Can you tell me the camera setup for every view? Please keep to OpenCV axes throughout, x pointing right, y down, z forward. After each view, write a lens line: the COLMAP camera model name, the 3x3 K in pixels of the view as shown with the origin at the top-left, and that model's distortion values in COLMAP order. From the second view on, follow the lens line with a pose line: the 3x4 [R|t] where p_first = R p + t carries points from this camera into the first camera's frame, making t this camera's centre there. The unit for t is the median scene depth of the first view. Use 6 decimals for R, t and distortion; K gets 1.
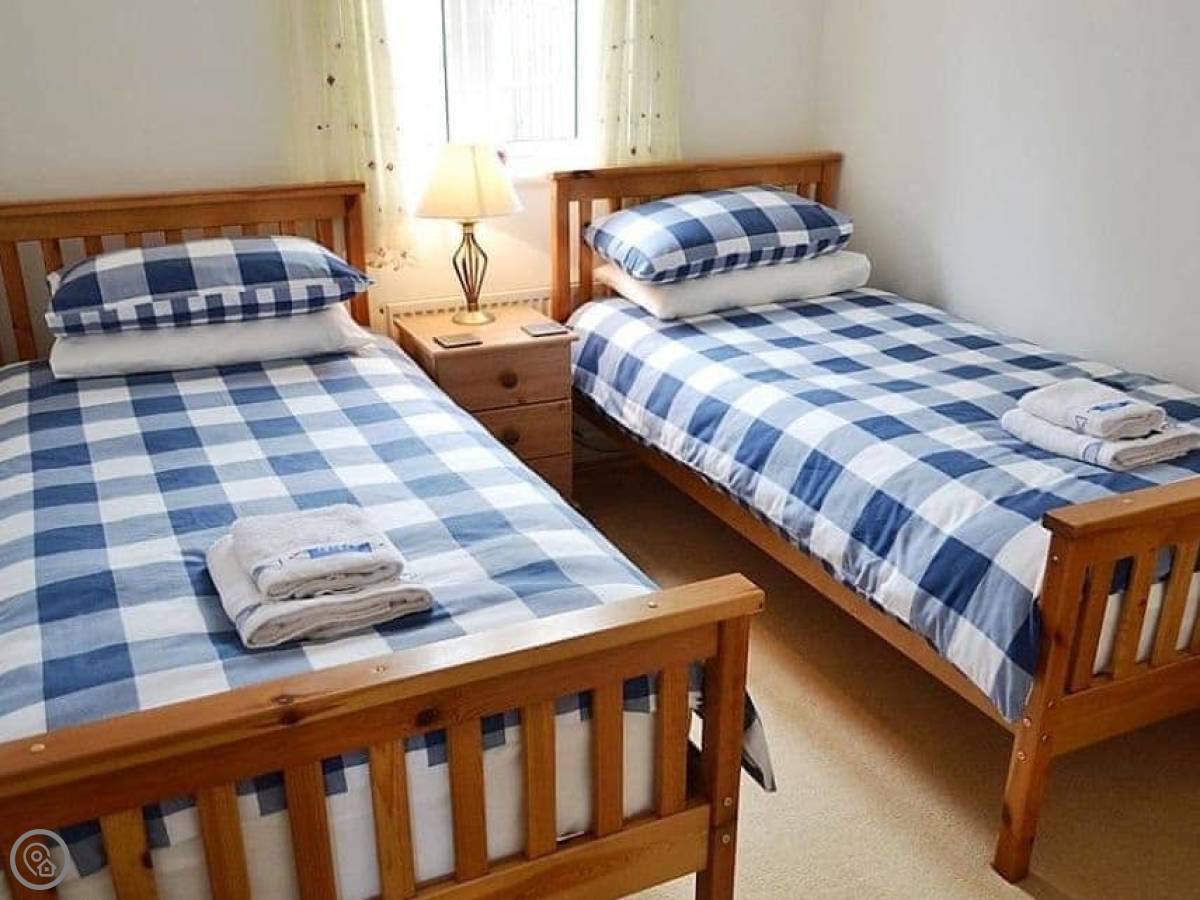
lens RADIAL K [[1168.5, 0, 603.1], [0, 1168.5, 451.5], [0, 0, 1]] dist [0.009456, 0.000000]
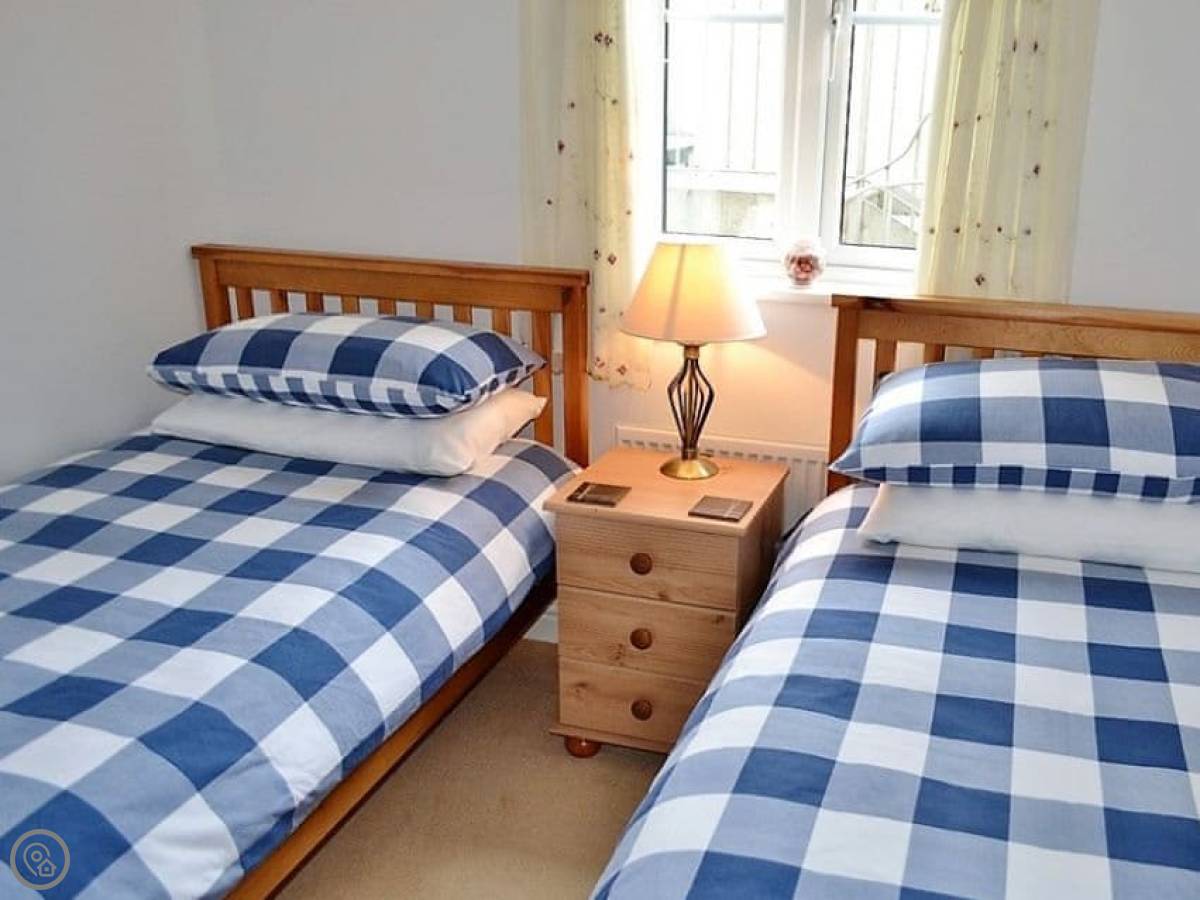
lens RADIAL K [[1168.5, 0, 599.9], [0, 1168.5, 451.7], [0, 0, 1]] dist [0.009456, 0.000000]
pose [[0.752456, 0.222483, -0.619928, 0.328712], [-0.255773, 0.966057, 0.036251, -0.145402], [0.606951, 0.131283, 0.783821, 0.398413]]
